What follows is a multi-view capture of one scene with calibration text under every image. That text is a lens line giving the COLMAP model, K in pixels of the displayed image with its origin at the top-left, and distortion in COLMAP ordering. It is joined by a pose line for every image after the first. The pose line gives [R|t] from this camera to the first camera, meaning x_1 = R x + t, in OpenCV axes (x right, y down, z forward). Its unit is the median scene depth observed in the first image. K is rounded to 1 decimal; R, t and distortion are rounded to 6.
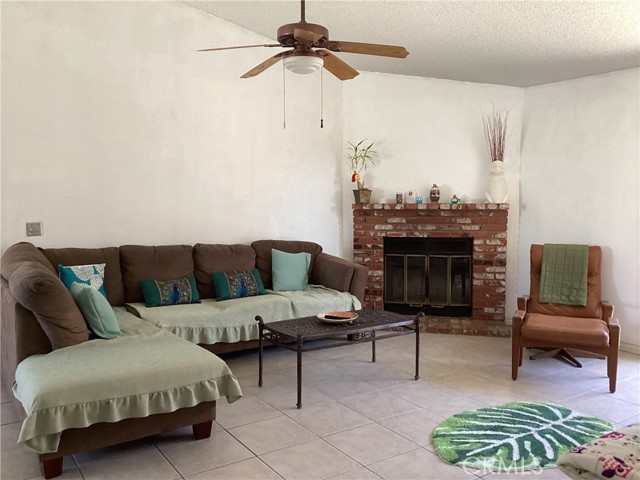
lens RADIAL K [[575.8, 0, 315.6], [0, 575.8, 238.0], [0, 0, 1]] dist [0.102550, -0.162182]
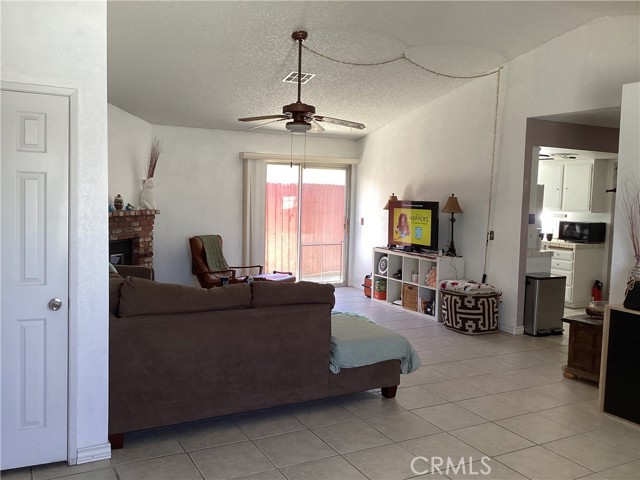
lens RADIAL K [[575.8, 0, 315.6], [0, 575.8, 238.0], [0, 0, 1]] dist [0.102550, -0.162182]
pose [[0.078426, -0.073875, 0.994179, -1.038302], [0.049848, 0.996294, 0.070100, -0.073506], [-0.995673, 0.044060, 0.081818, 0.550699]]
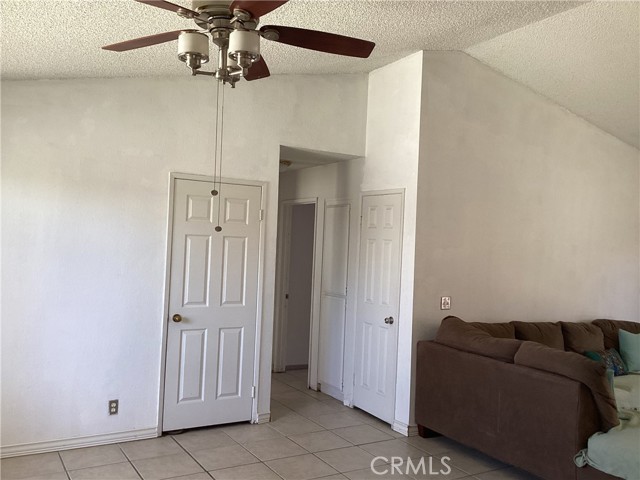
lens RADIAL K [[575.8, 0, 315.6], [0, 575.8, 238.0], [0, 0, 1]] dist [0.102550, -0.162182]
pose [[0.998326, 0.040544, -0.041257, -0.576174], [-0.044245, 0.994667, -0.093167, -0.021288], [0.037259, 0.094836, 0.994795, -0.083154]]
